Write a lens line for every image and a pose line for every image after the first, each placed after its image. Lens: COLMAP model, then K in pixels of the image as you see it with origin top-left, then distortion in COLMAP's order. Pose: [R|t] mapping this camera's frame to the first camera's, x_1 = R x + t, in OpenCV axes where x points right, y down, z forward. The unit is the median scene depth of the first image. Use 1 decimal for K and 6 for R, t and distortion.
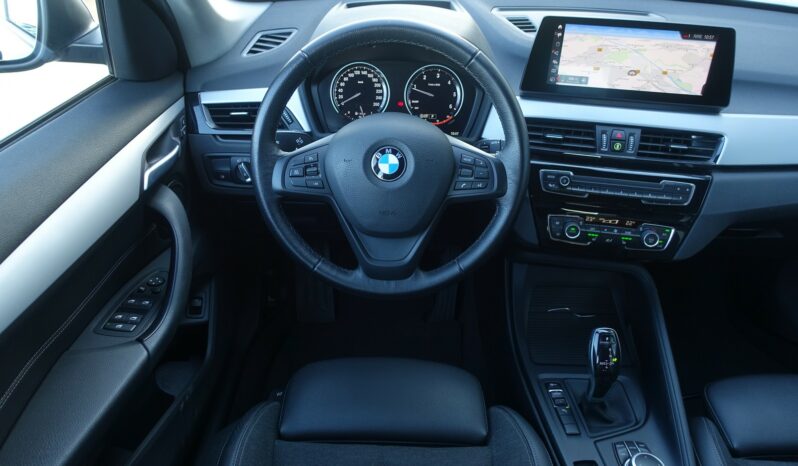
lens RADIAL K [[551.7, 0, 399.0], [0, 551.7, 233.0], [0, 0, 1]] dist [0.002409, 0.001403]
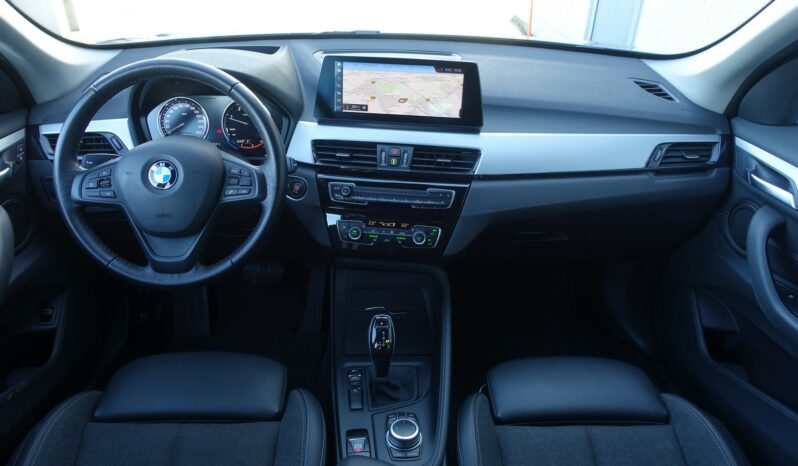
lens RADIAL K [[551.7, 0, 399.0], [0, 551.7, 233.0], [0, 0, 1]] dist [0.002409, 0.001403]
pose [[0.999251, -0.026764, 0.027945, 0.377438], [0.028939, 0.996328, -0.080584, 0.093601], [-0.025685, 0.081333, 0.996356, -0.172458]]
